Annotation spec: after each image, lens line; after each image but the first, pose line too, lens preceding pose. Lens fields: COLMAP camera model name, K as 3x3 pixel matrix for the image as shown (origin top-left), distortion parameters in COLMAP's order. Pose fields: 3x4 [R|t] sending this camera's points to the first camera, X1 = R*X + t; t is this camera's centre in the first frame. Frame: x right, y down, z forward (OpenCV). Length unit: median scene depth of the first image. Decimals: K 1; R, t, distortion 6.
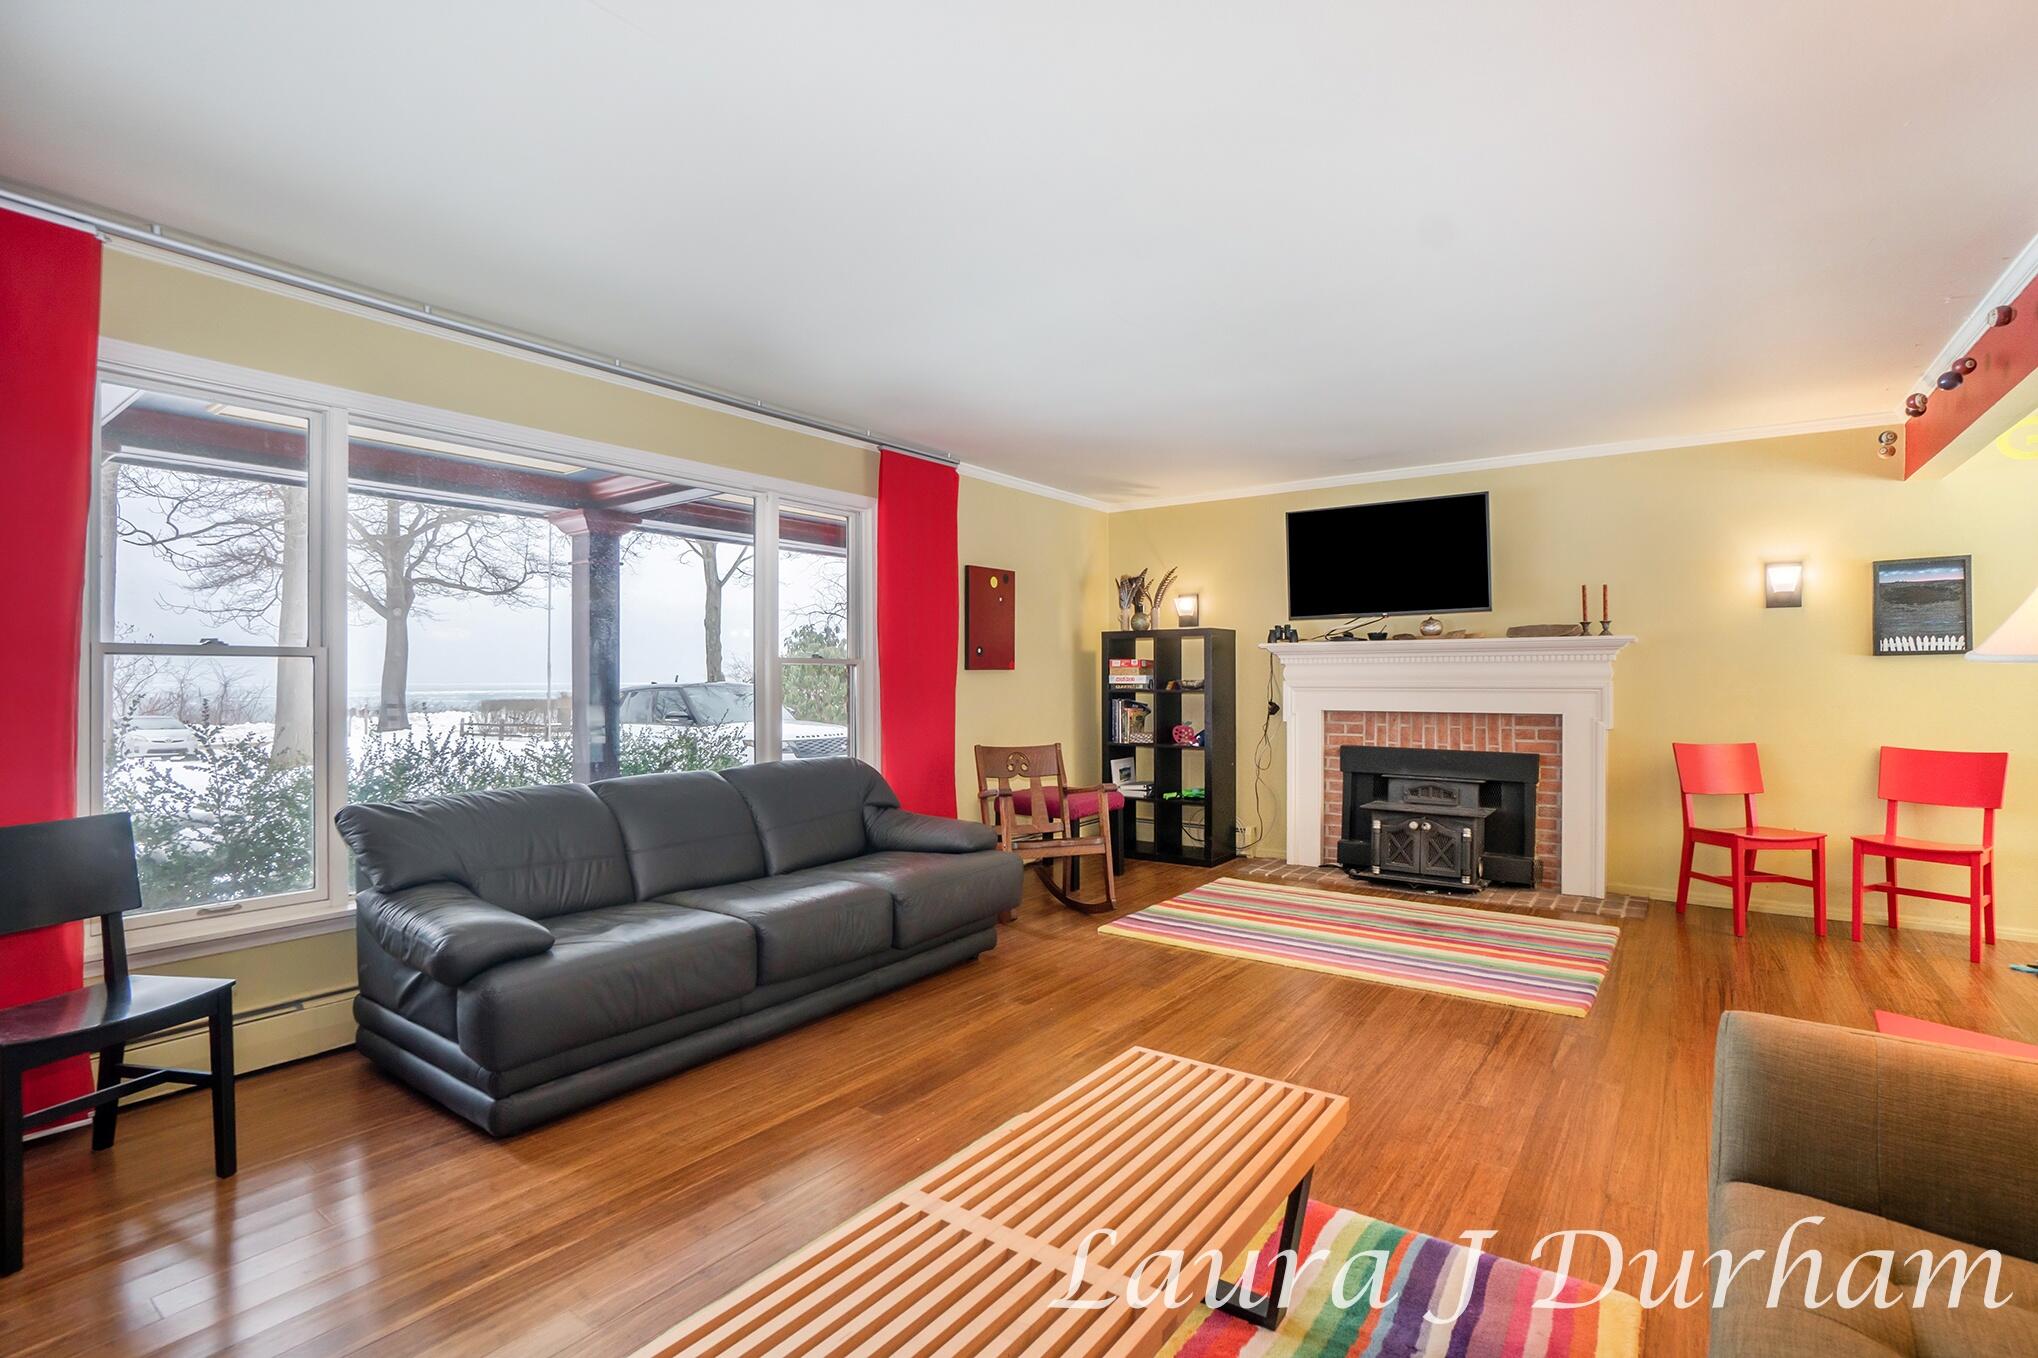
lens RADIAL K [[948.5, 0, 1018.3], [0, 948.5, 679.2], [0, 0, 1]] dist [-0.036772, 0.001666]
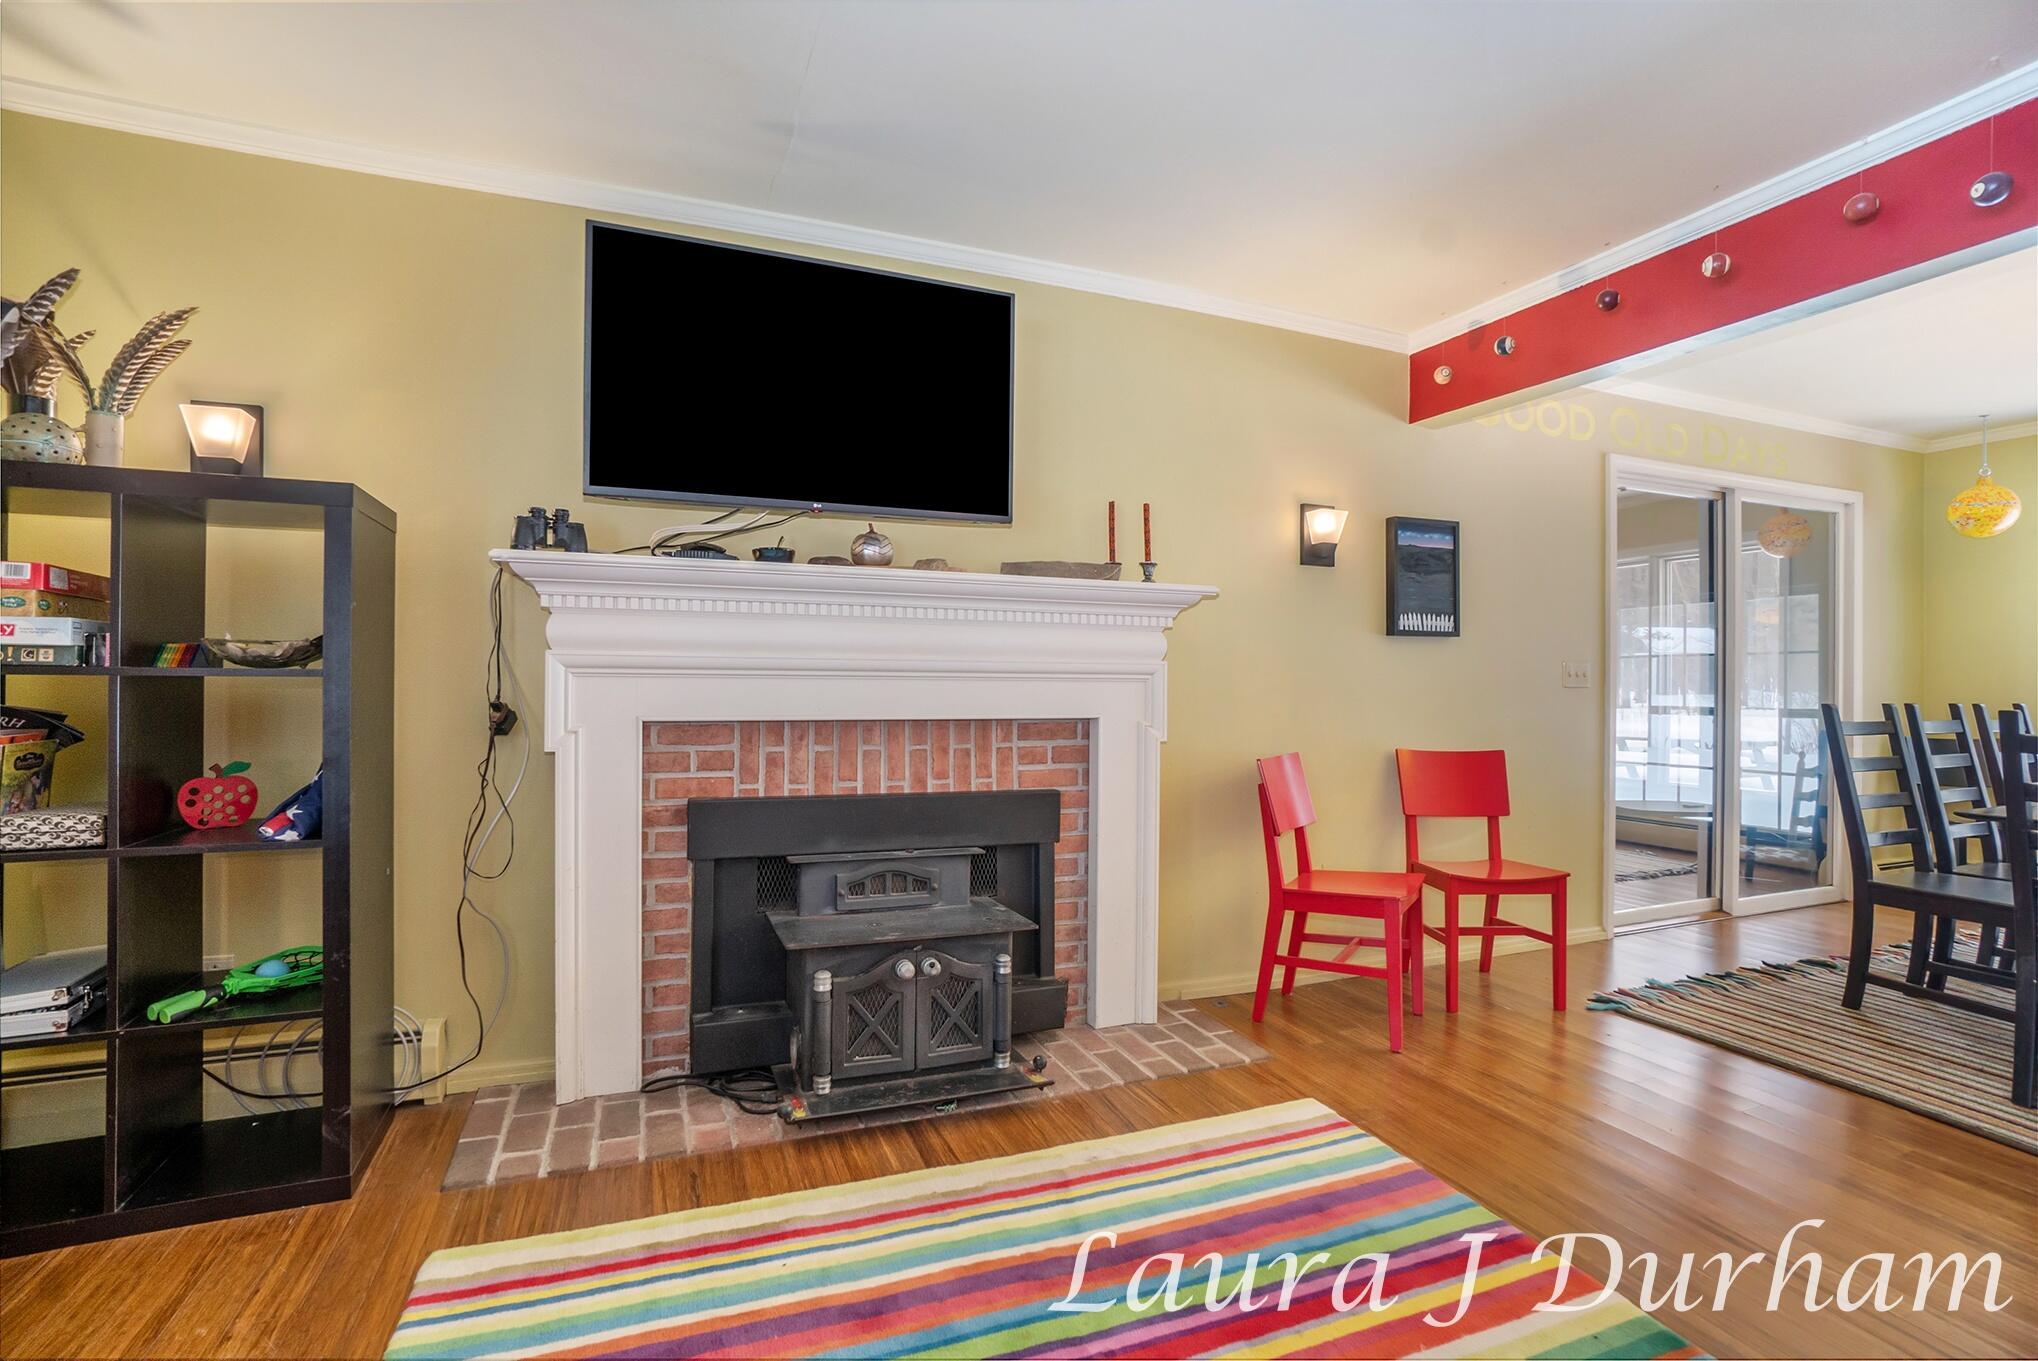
lens RADIAL K [[948.5, 0, 1021.9], [0, 948.5, 691.4], [0, 0, 1]] dist [-0.036772, 0.001666]
pose [[0.542840, 0.001876, 0.839834, 0.062987], [-0.007092, 0.999972, 0.002350, 0.018703], [-0.839806, -0.007231, 0.542838, 0.666606]]
